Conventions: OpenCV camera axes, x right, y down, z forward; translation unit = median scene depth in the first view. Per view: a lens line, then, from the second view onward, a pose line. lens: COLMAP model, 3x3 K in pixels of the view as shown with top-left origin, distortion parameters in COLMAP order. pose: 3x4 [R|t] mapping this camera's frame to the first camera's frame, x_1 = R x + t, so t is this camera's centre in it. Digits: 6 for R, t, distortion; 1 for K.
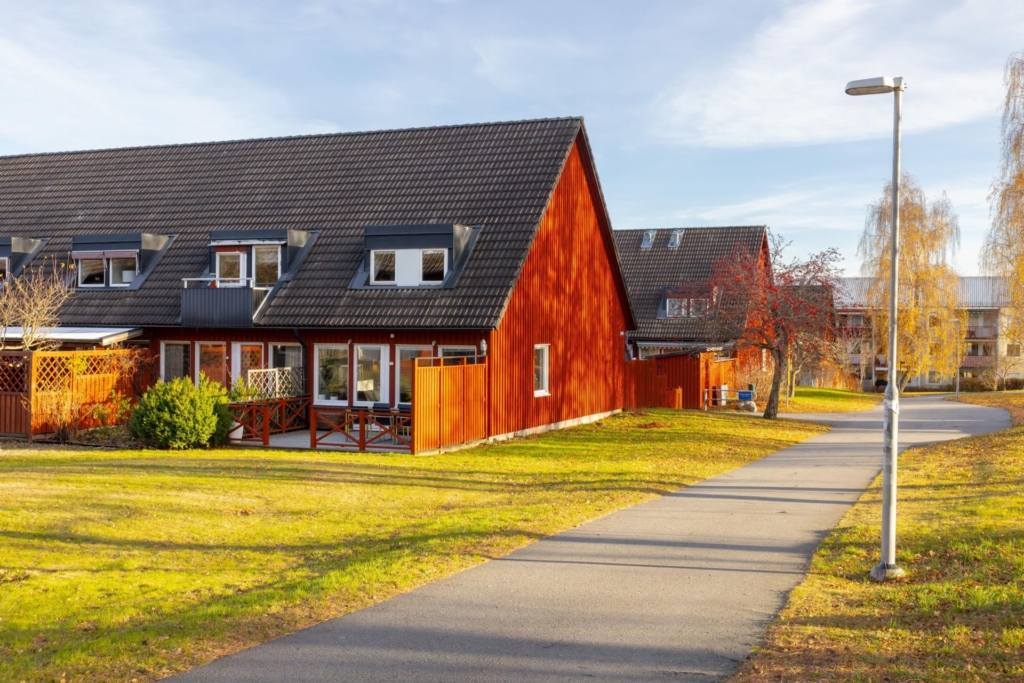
lens RADIAL K [[1118.2, 0, 512.8], [0, 1118.2, 342.2], [0, 0, 1]] dist [-0.006300, 0.000000]
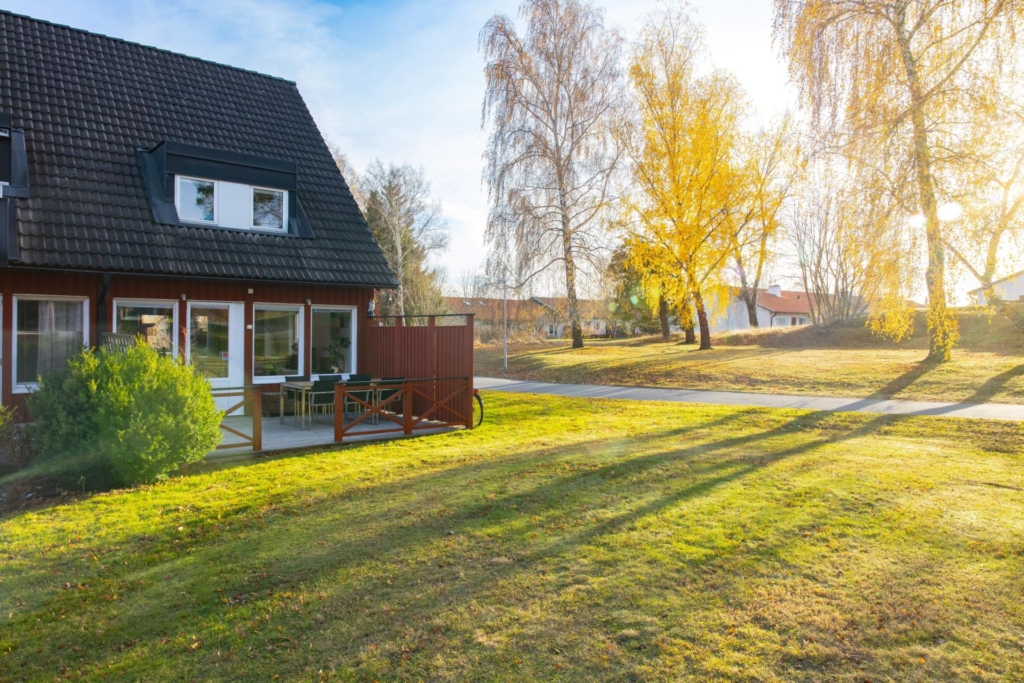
lens RADIAL K [[689.3, 0, 513.3], [0, 689.3, 336.5], [0, 0, 1]] dist [0.002120, 0.001162]
pose [[0.466789, -0.010206, 0.884310, -0.425882], [0.003888, 0.999947, 0.009489, 0.020884], [-0.884360, -0.000991, 0.466805, 0.590198]]
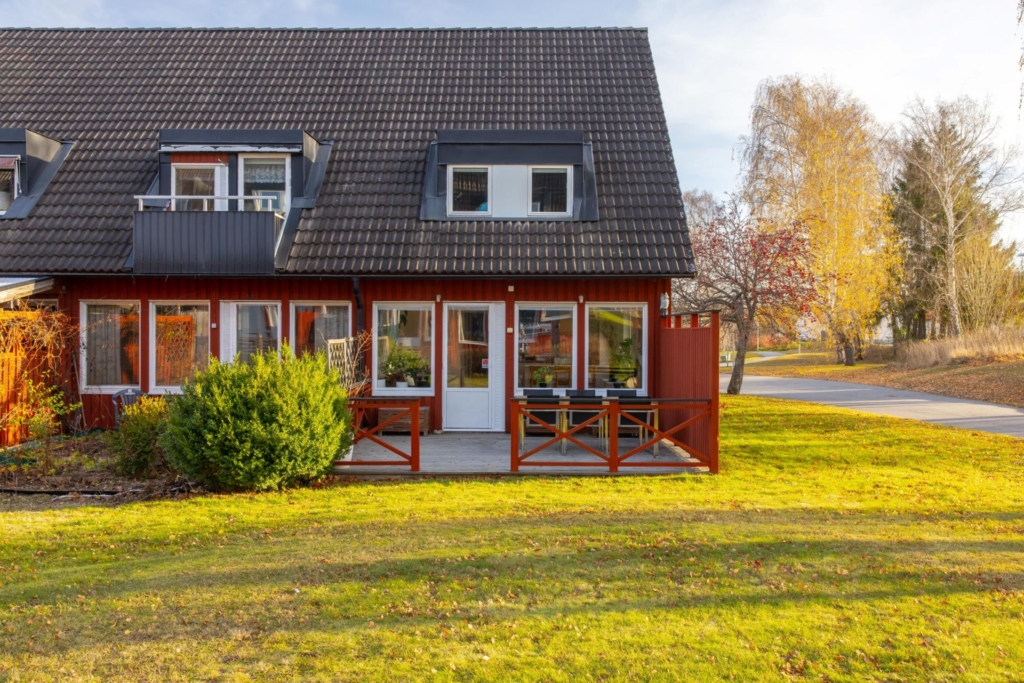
lens RADIAL K [[862.7, 0, 507.4], [0, 862.7, 342.5], [0, 0, 1]] dist [-0.005439, -0.001931]
pose [[0.928379, -0.010210, 0.371493, -0.288552], [0.007879, 0.999939, 0.007791, 0.021443], [-0.371550, -0.004306, 0.928403, 0.499910]]
